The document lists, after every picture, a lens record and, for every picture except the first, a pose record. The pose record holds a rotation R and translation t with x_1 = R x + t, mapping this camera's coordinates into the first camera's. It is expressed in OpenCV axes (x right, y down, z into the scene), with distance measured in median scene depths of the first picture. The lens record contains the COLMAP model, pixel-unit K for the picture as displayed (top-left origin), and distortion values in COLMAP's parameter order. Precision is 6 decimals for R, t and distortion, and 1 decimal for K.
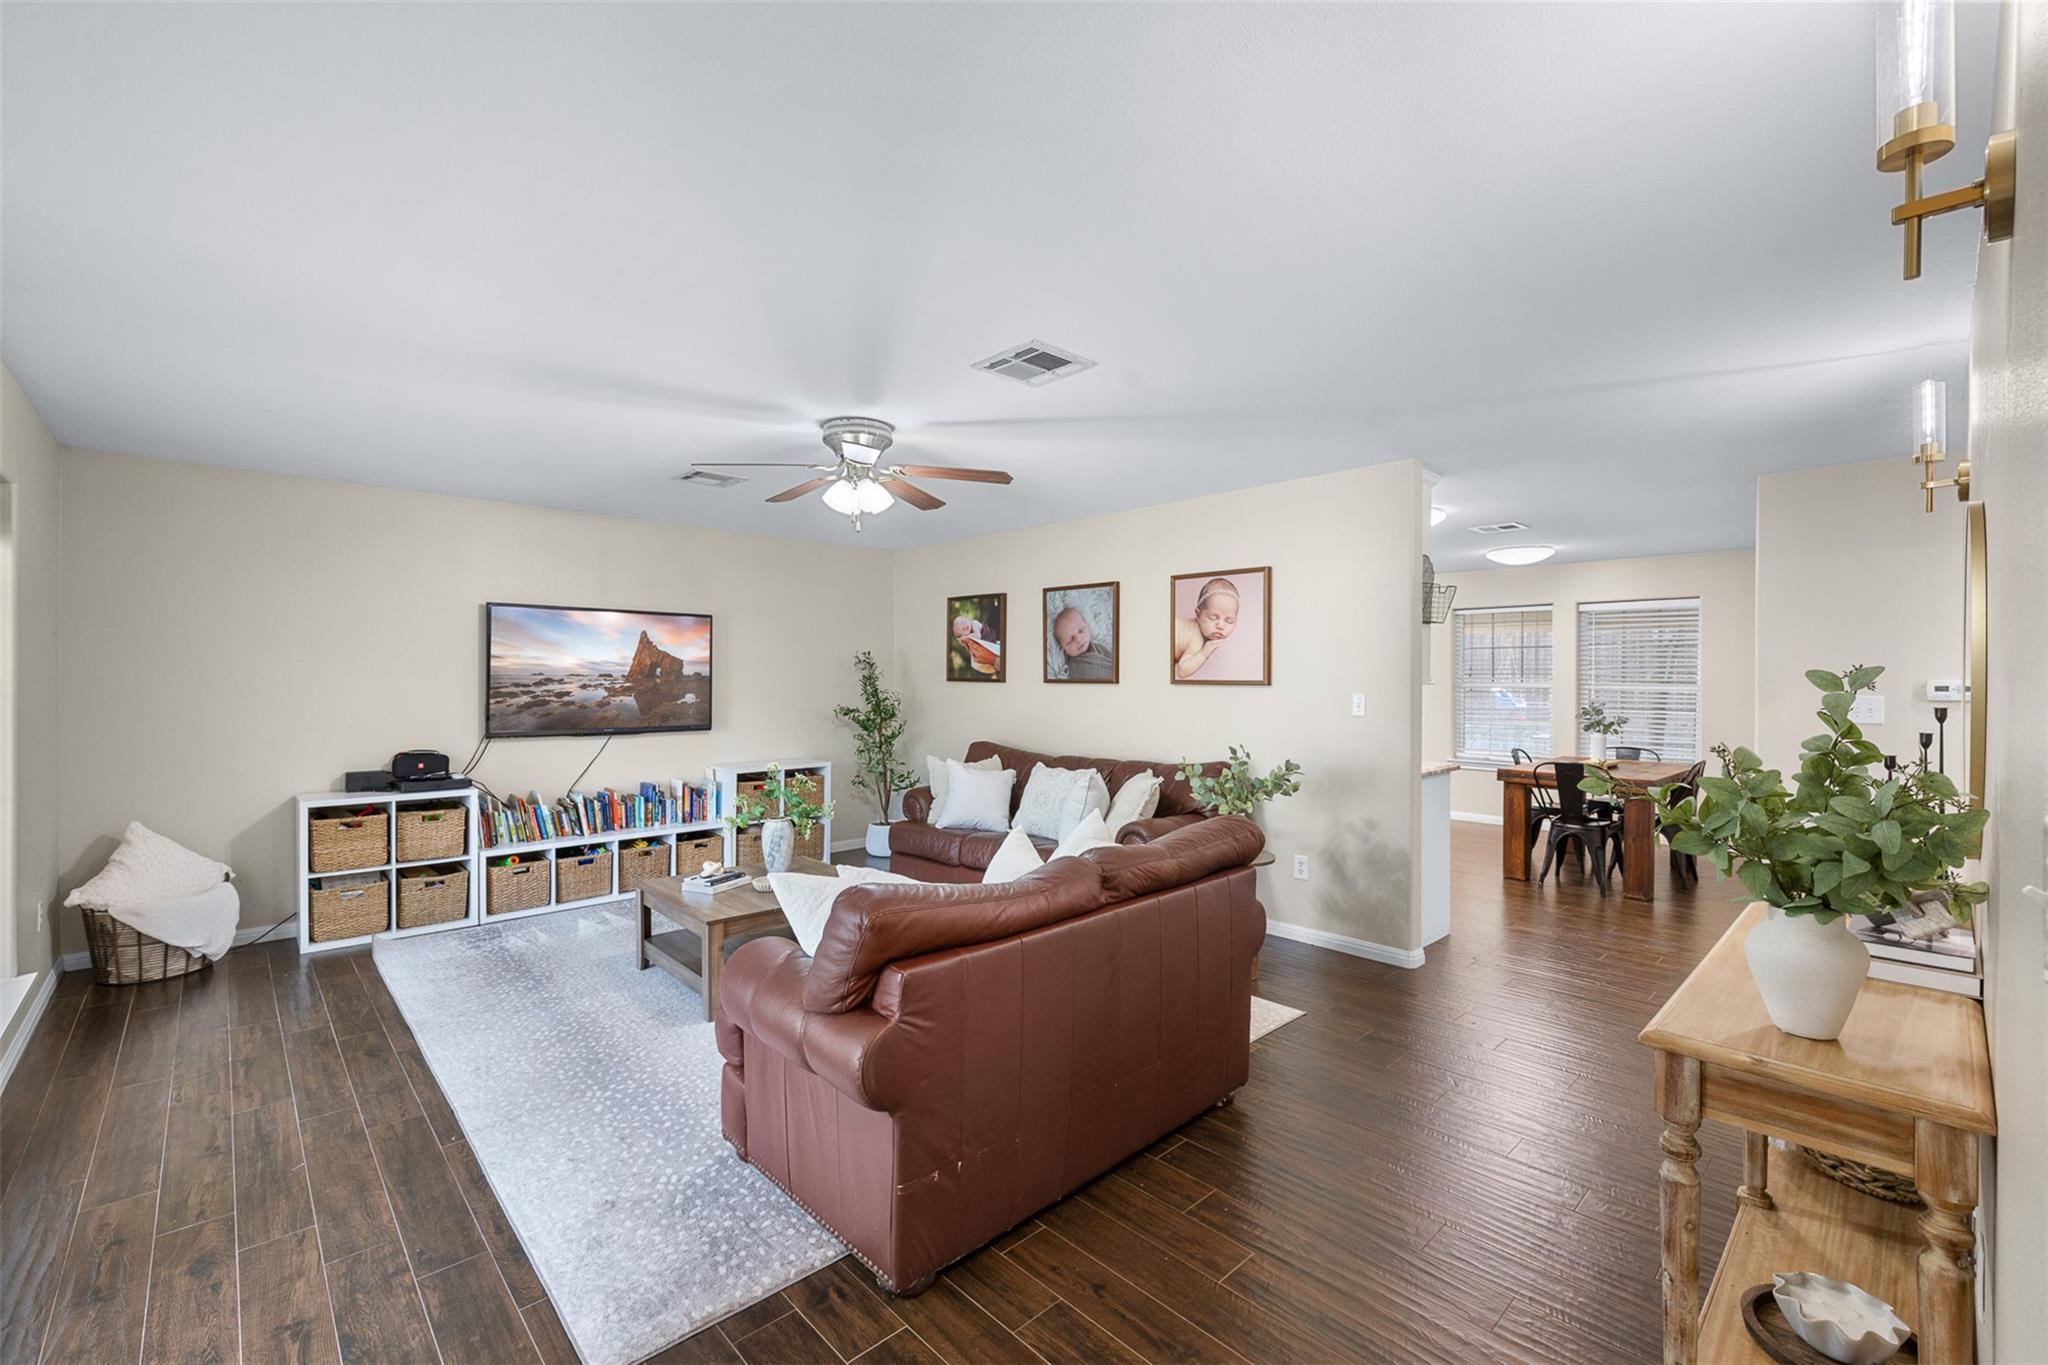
lens RADIAL K [[865.4, 0, 1024.0], [0, 865.4, 682.5], [0, 0, 1]] dist [-0.000947, 0.000034]
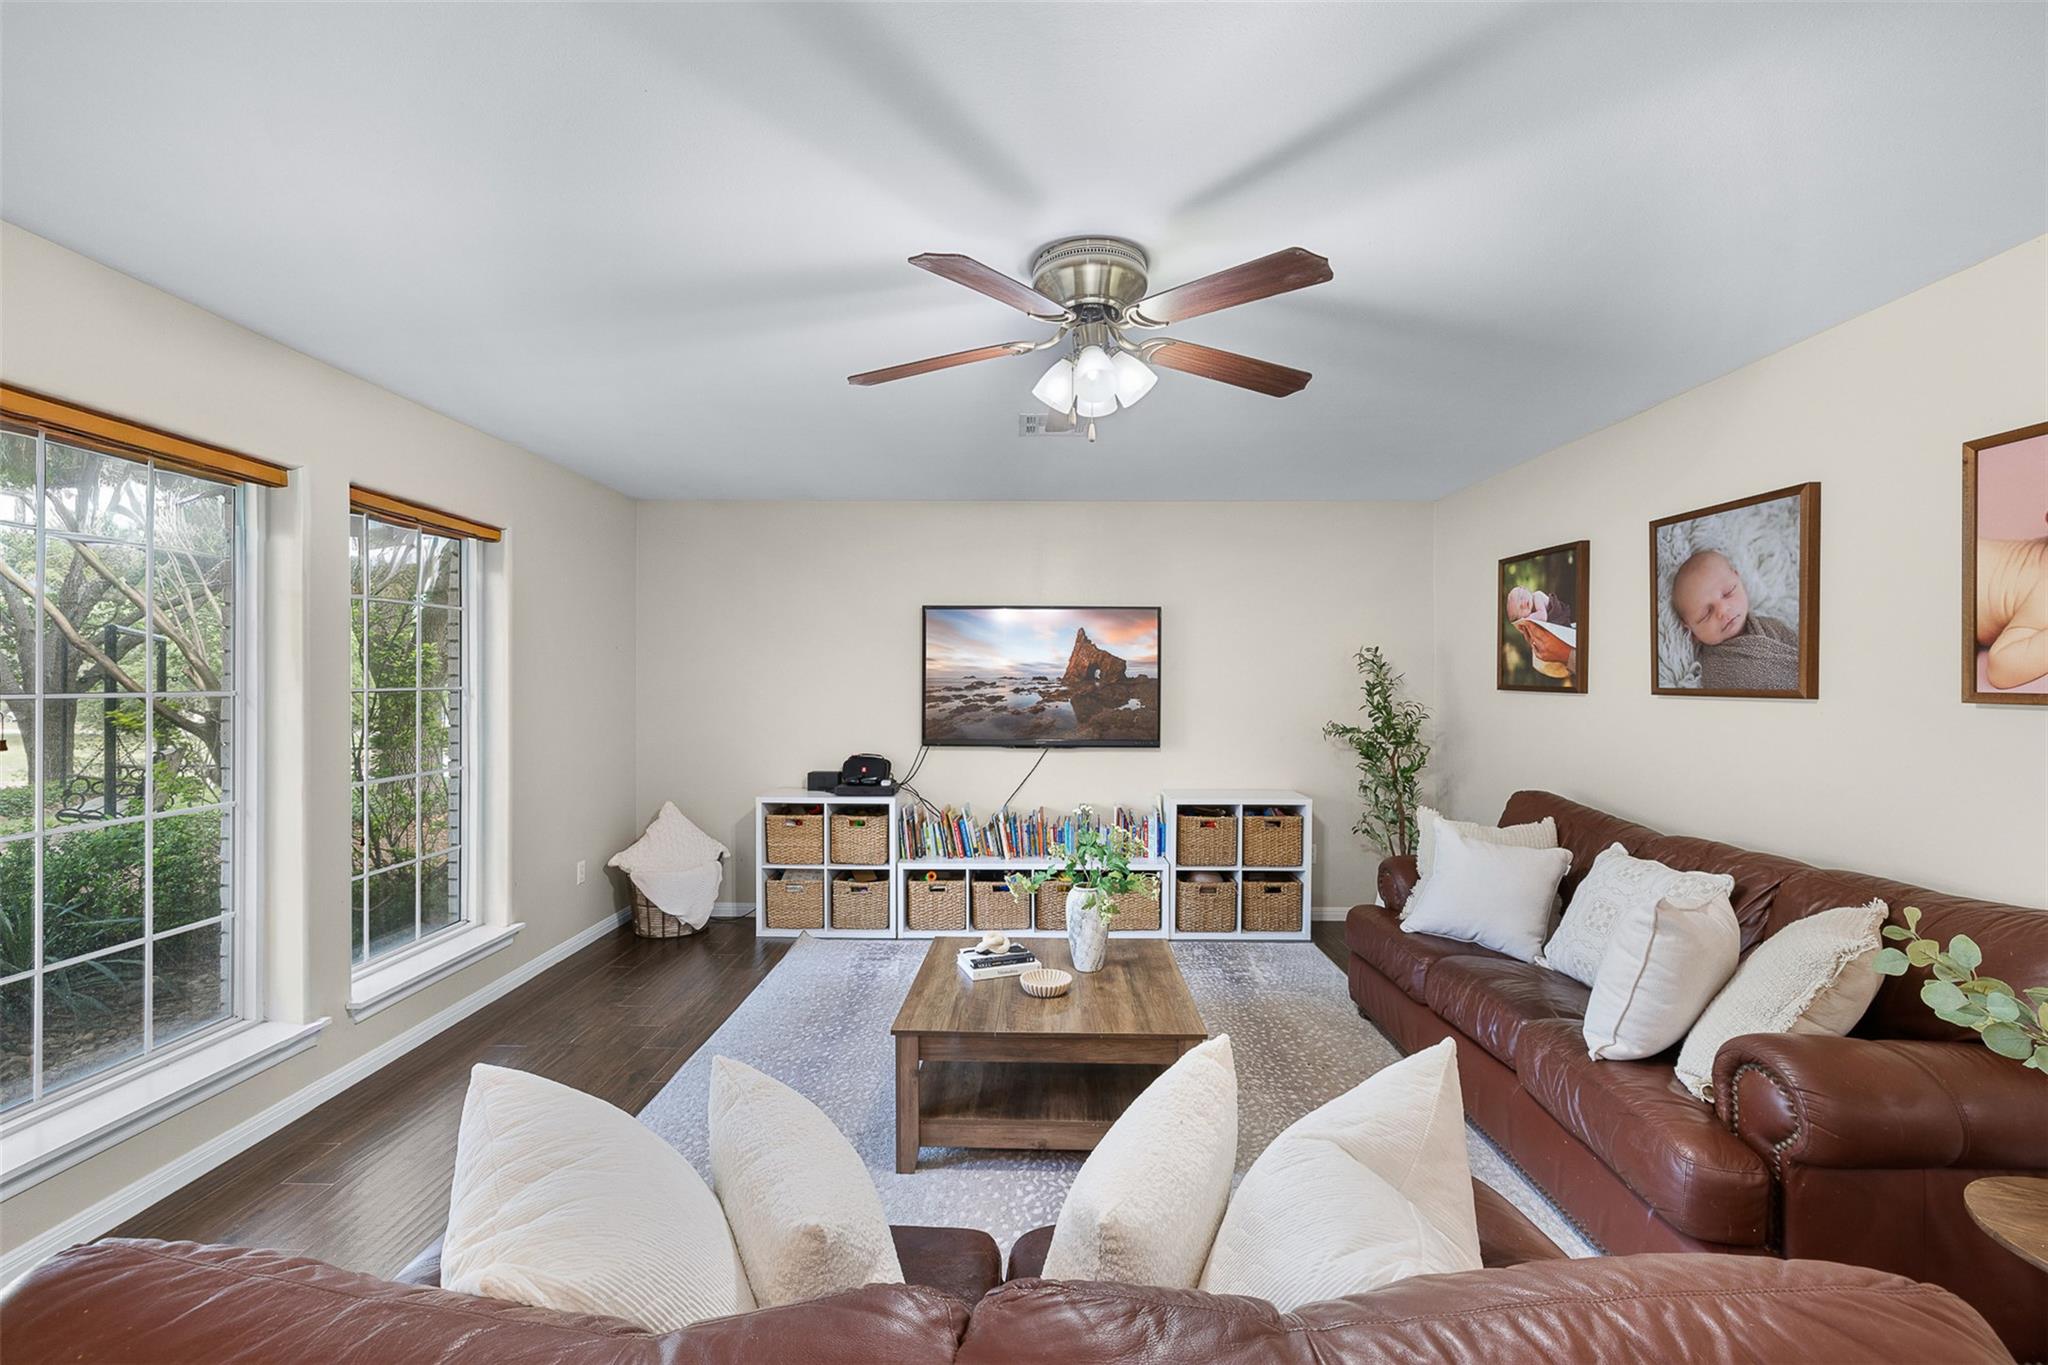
lens RADIAL K [[865.4, 0, 1024.0], [0, 865.4, 682.5], [0, 0, 1]] dist [-0.000947, 0.000034]
pose [[0.733709, 0.005572, -0.679441, 0.107290], [-0.010035, 0.999946, -0.002637, -0.001965], [0.679390, 0.008753, 0.733725, 0.344131]]
